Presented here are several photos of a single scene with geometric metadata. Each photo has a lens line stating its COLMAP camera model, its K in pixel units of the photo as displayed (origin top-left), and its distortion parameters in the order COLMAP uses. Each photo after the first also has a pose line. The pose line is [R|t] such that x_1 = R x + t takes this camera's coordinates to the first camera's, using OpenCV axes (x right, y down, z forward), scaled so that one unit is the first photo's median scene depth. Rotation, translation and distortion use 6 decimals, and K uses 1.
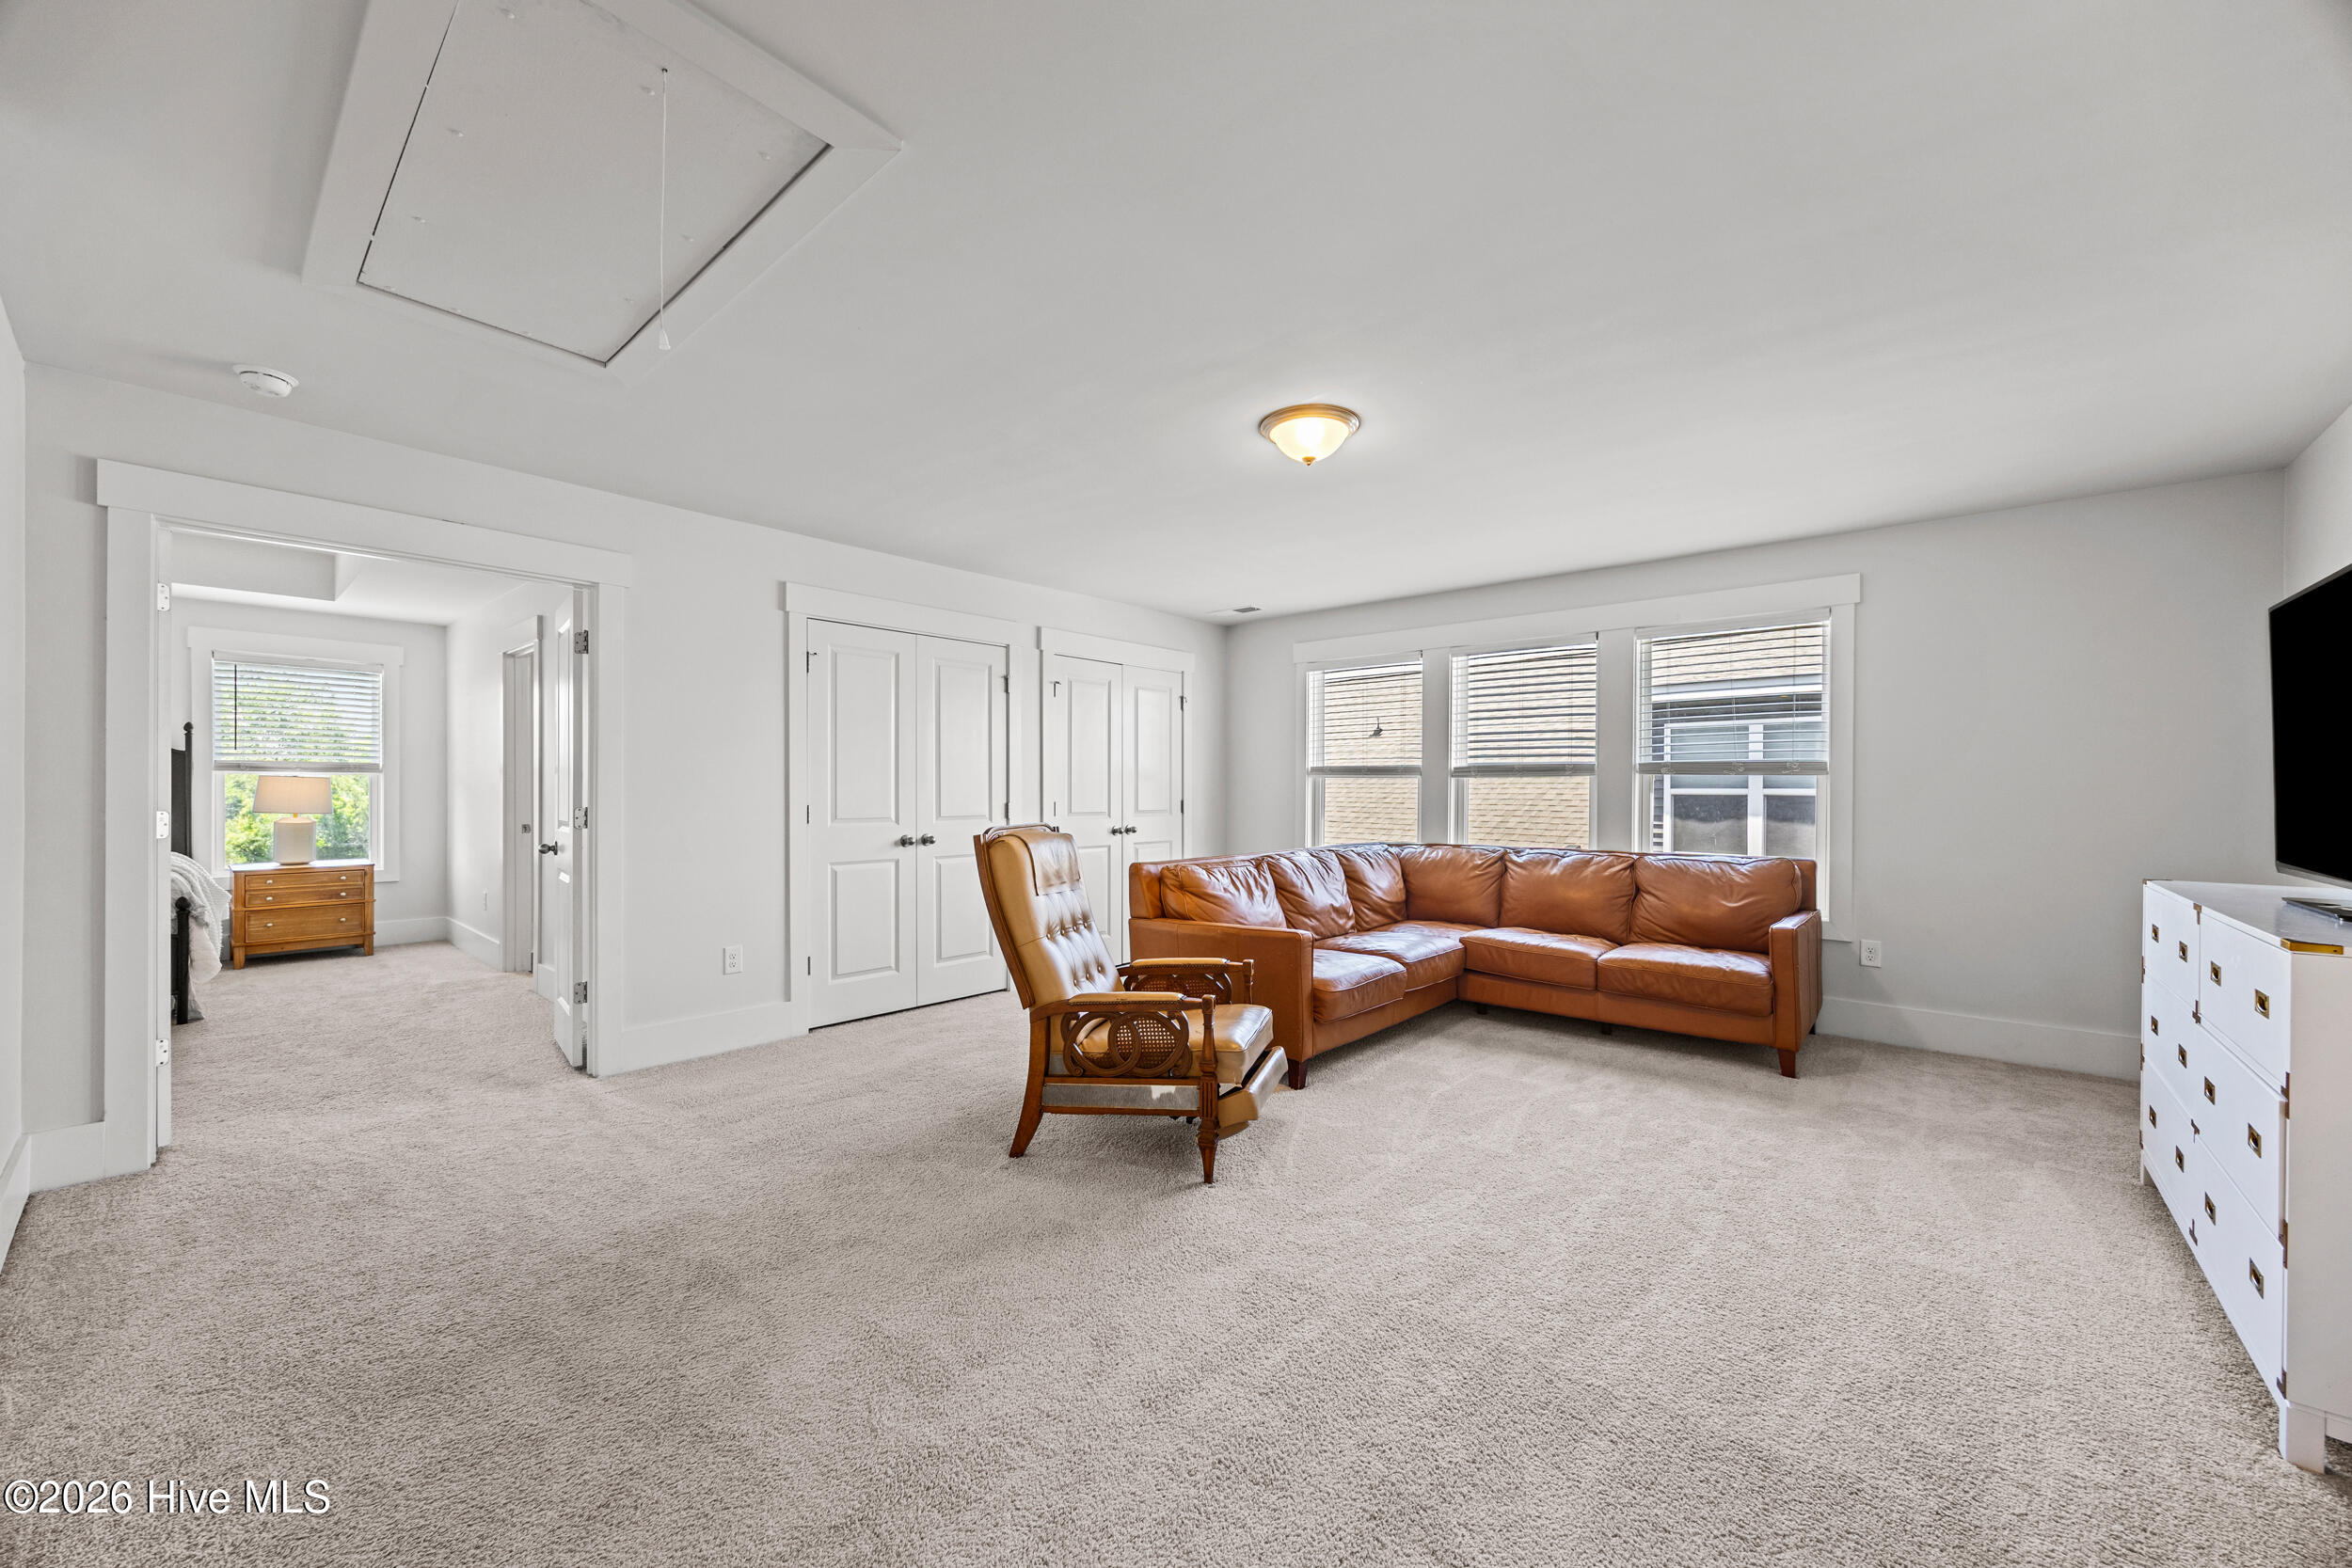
lens RADIAL K [[890.3, 0, 1170.5], [0, 890.3, 787.9], [0, 0, 1]] dist [-0.002164, -0.000113]
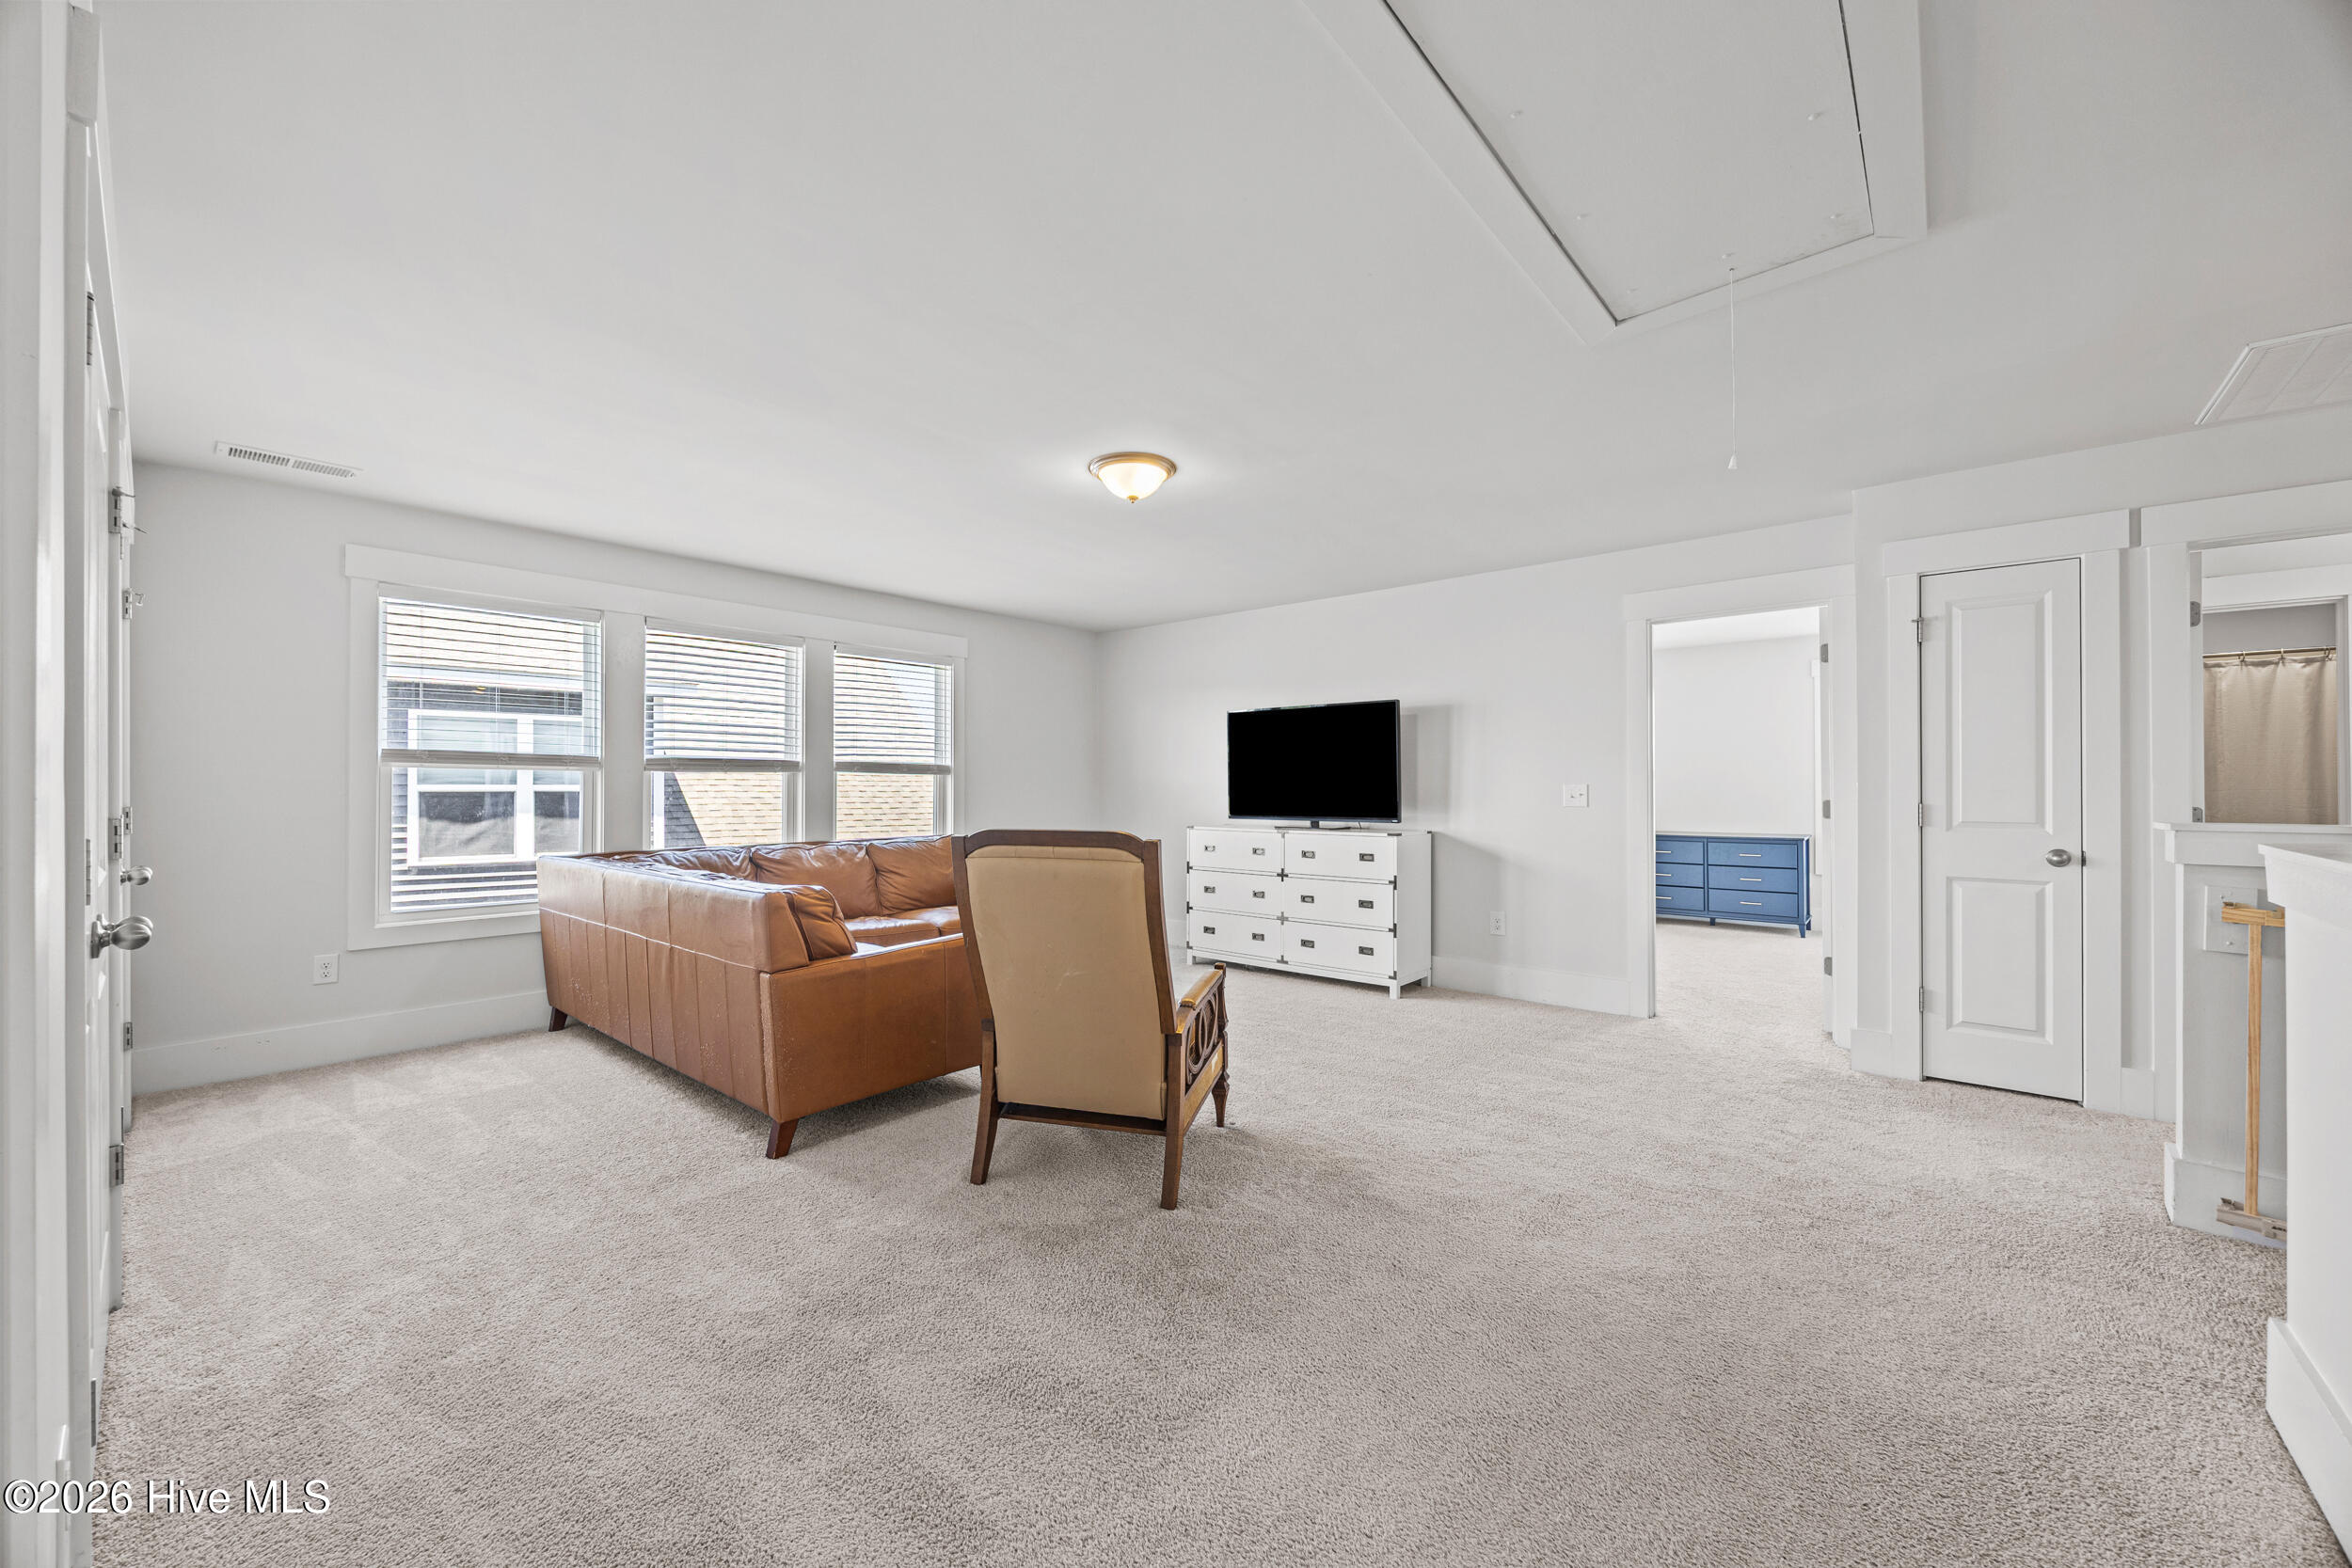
lens RADIAL K [[890.3, 0, 1170.4], [0, 890.3, 787.4], [0, 0, 1]] dist [-0.002164, -0.000113]
pose [[-0.003966, -0.002198, 0.999990, -0.317730], [-0.001423, 0.999997, 0.002193, 0.000875], [-0.999991, -0.001415, -0.003969, 0.305179]]
